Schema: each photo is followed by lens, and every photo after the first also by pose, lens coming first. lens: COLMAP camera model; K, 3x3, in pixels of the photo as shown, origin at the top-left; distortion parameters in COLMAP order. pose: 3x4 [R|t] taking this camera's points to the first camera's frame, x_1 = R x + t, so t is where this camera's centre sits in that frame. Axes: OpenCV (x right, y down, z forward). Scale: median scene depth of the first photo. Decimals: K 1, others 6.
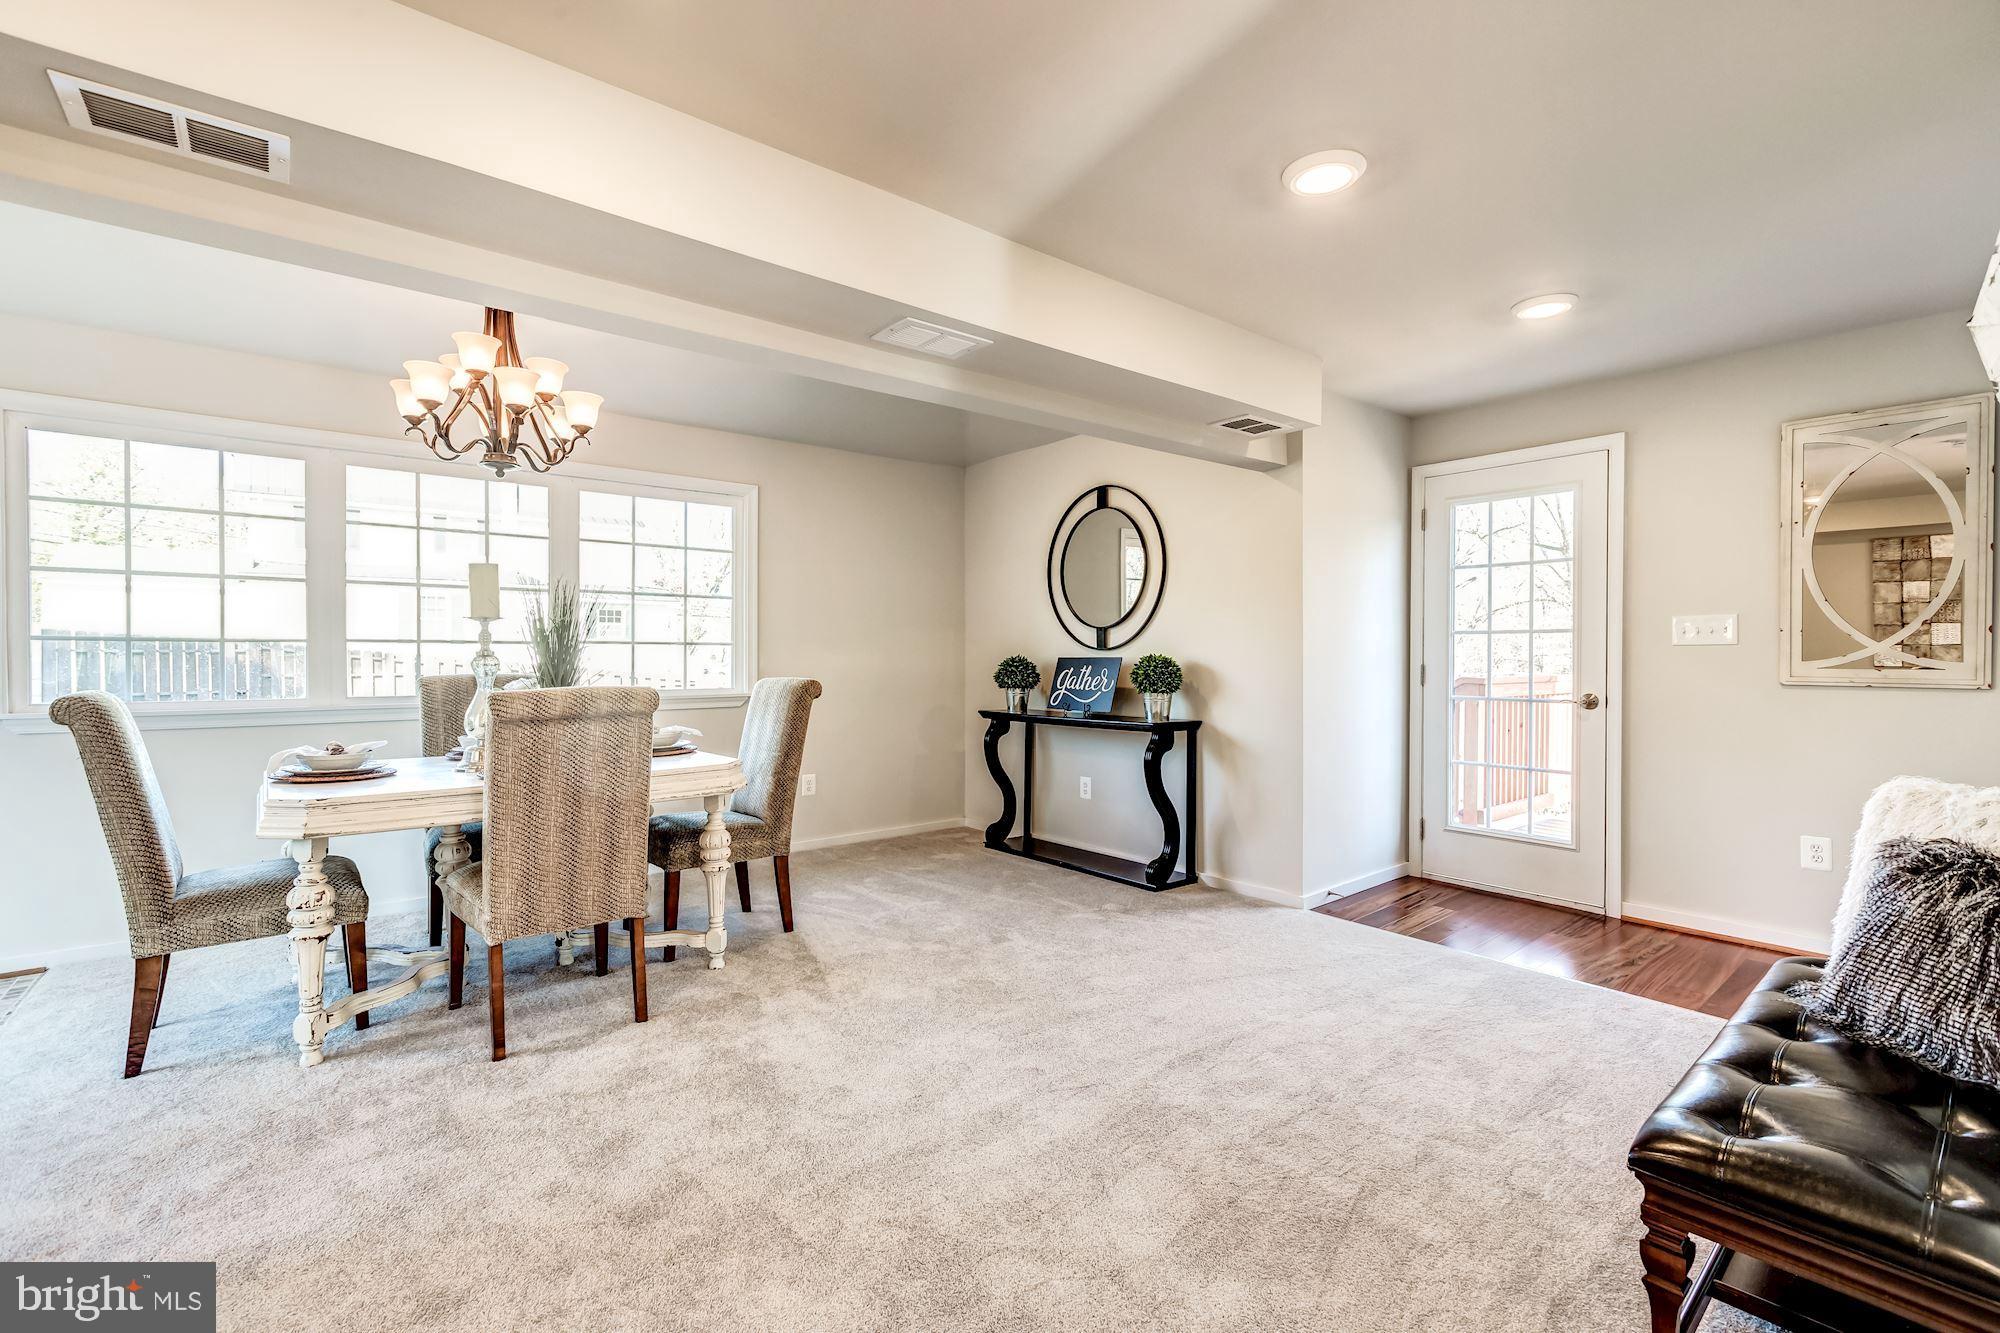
lens RADIAL K [[889.0, 0, 1012.7], [0, 889.0, 657.3], [0, 0, 1]] dist [0.001524, 0.000448]
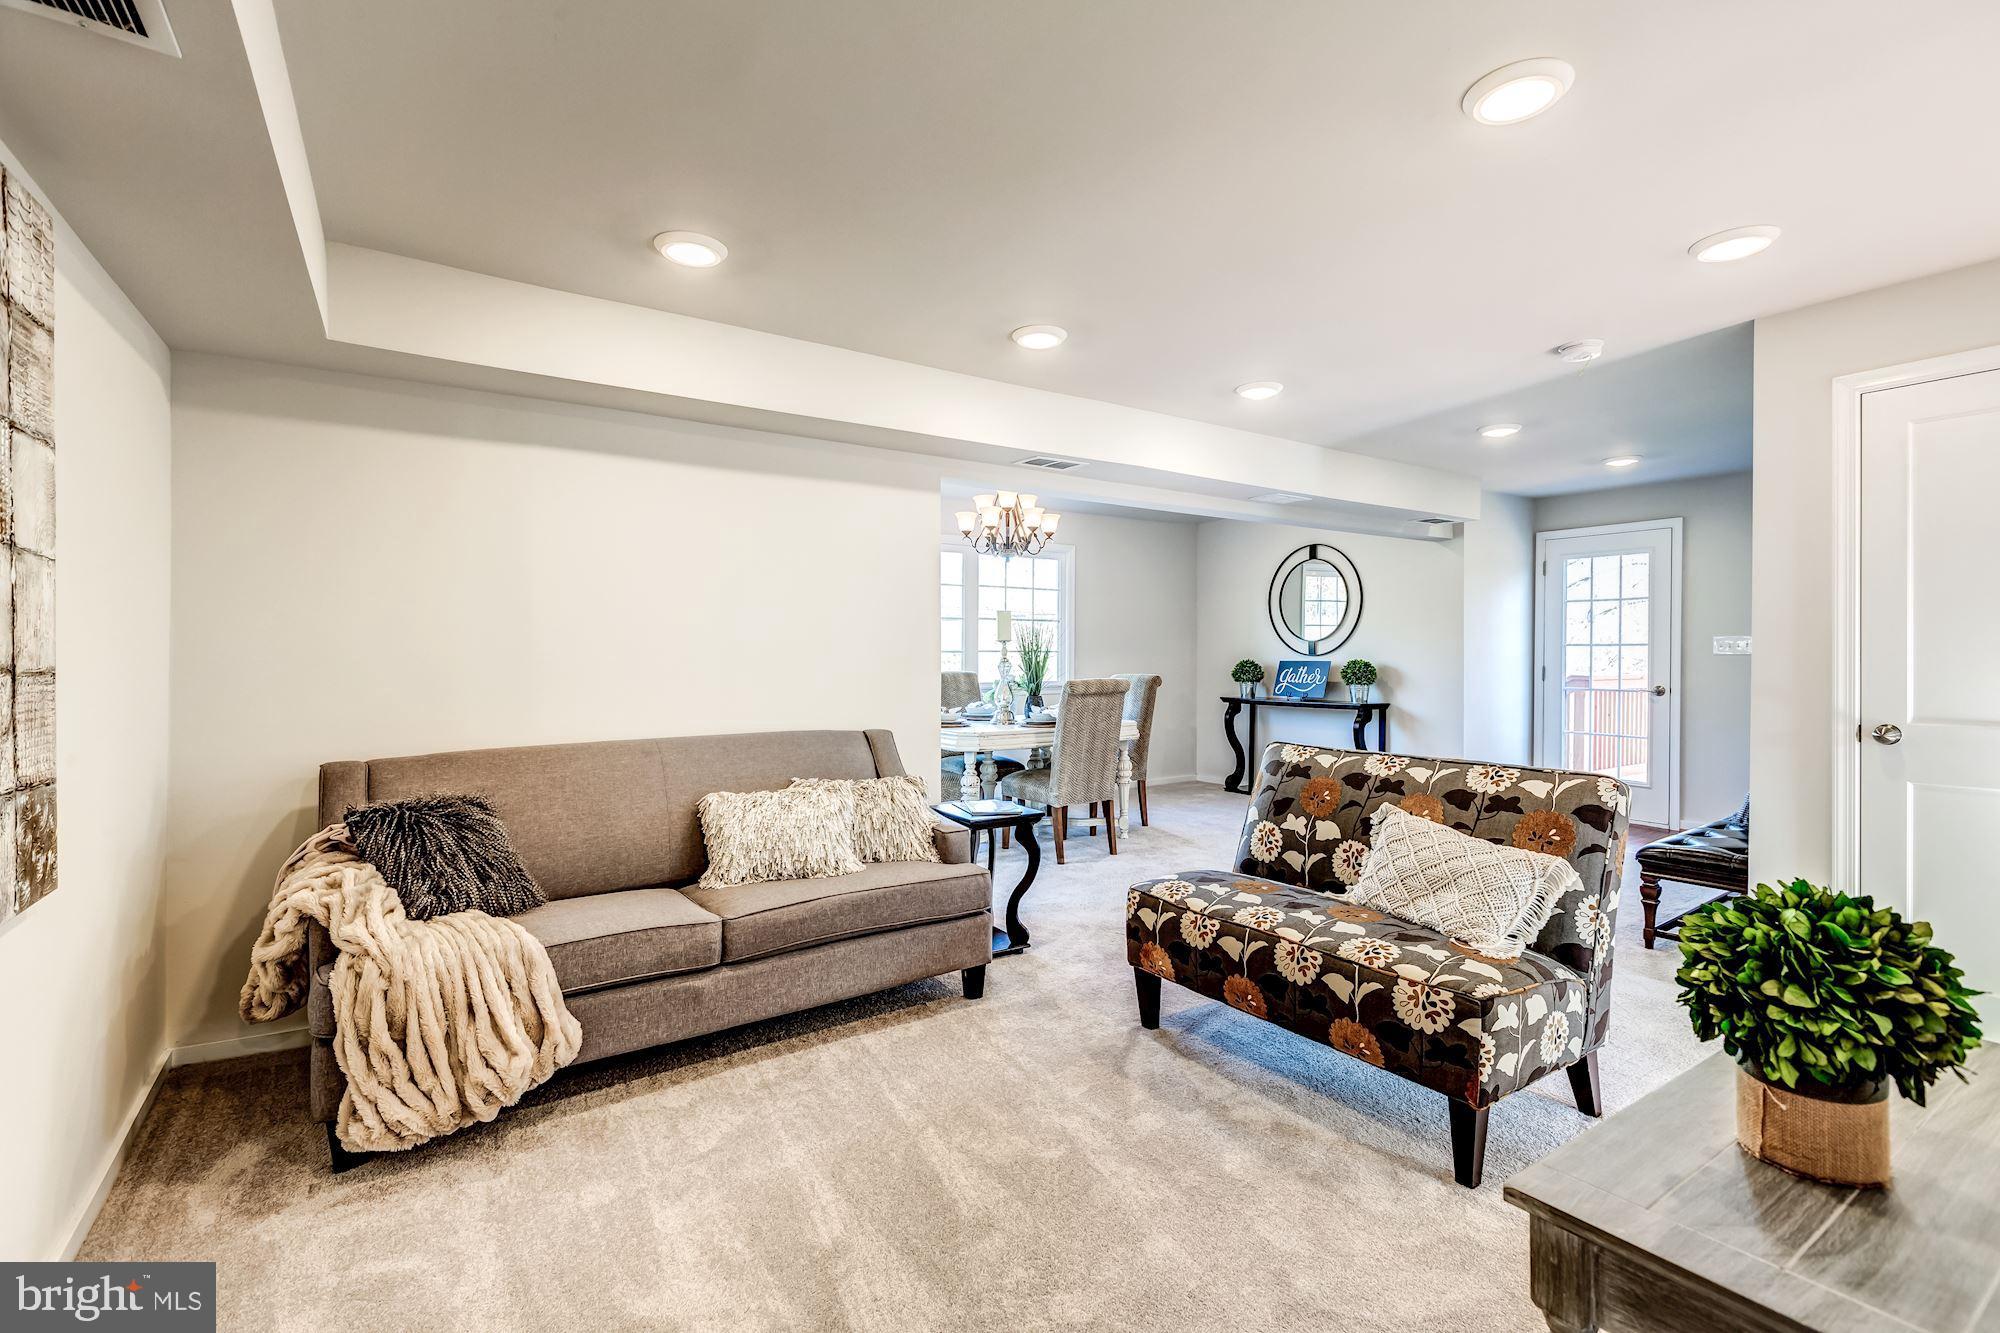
lens RADIAL K [[889.0, 0, 1004.2], [0, 889.0, 654.8], [0, 0, 1]] dist [0.001524, 0.000448]
pose [[0.994745, 0.000680, -0.102382, -0.278207], [-0.000623, 1.000000, 0.000588, -0.011337], [0.102383, -0.000521, 0.994745, -0.559577]]
